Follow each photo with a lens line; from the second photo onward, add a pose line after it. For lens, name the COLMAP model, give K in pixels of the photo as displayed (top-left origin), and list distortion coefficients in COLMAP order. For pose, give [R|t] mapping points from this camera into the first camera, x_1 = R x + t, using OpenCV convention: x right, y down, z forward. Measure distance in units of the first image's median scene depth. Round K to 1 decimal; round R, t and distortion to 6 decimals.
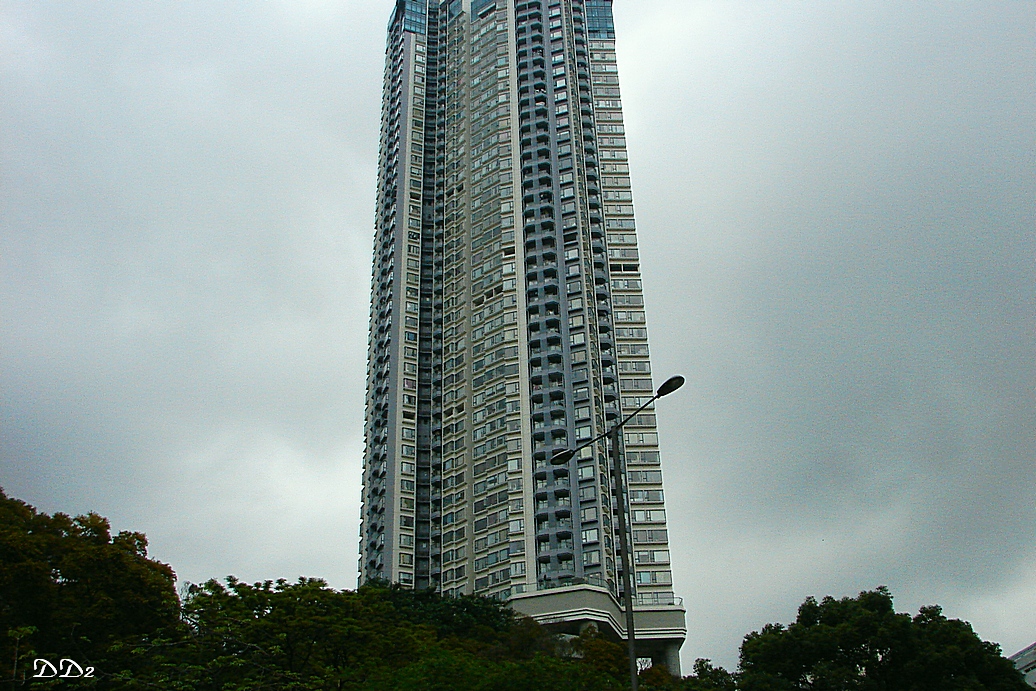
lens RADIAL K [[1106.6, 0, 518.4], [0, 1106.6, 342.8], [0, 0, 1]] dist [-0.130741, 0.000000]
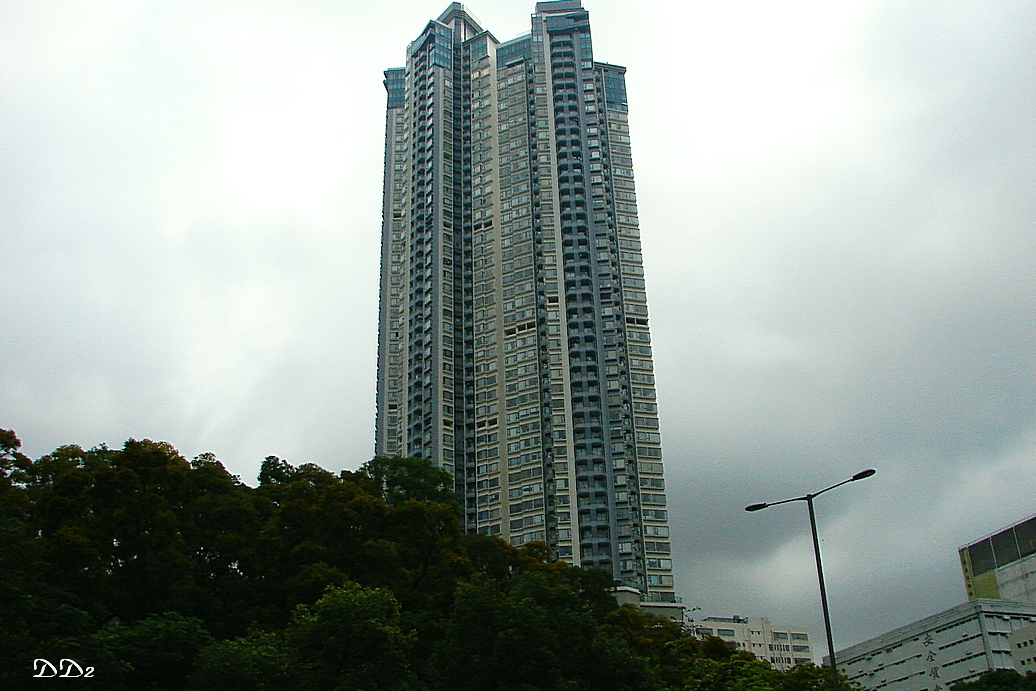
lens RADIAL K [[1106.6, 0, 518.2], [0, 1106.6, 343.9], [0, 0, 1]] dist [-0.130741, 0.000000]
pose [[0.973915, 0.107365, 0.199905, -0.274693], [-0.120439, 0.991229, 0.054397, -0.093831], [-0.192311, -0.077055, 0.978304, -0.175901]]
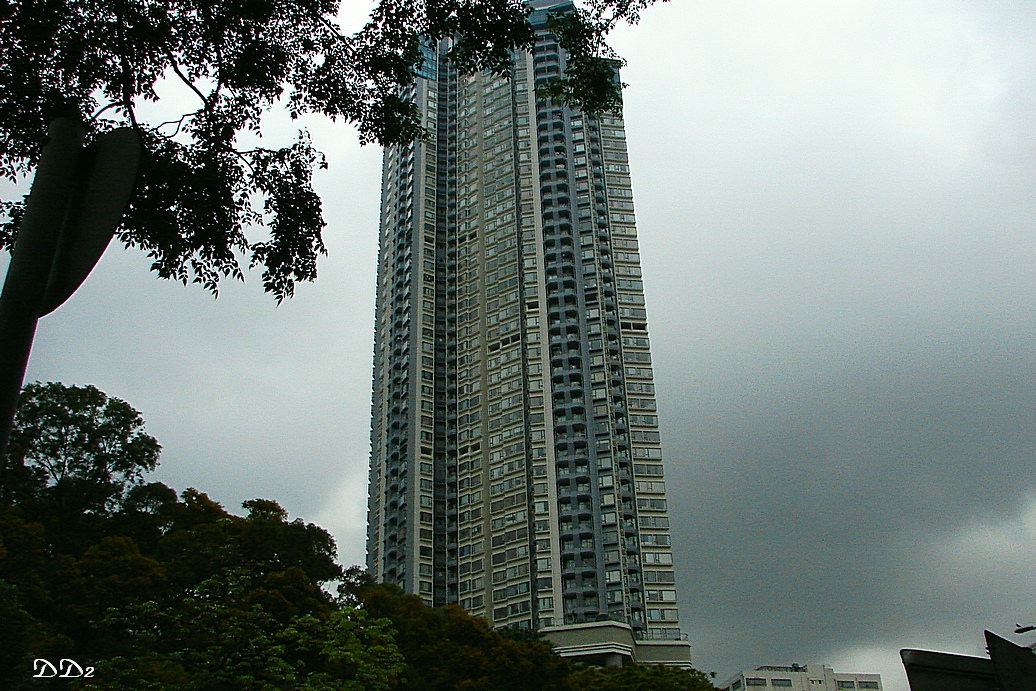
lens RADIAL K [[1106.6, 0, 519.1], [0, 1106.6, 350.5], [0, 0, 1]] dist [-0.130741, 0.000000]
pose [[0.992973, 0.060651, 0.101616, -0.125407], [-0.061053, 0.998134, 0.000844, -0.037964], [-0.101375, -0.007042, 0.994823, -0.072561]]
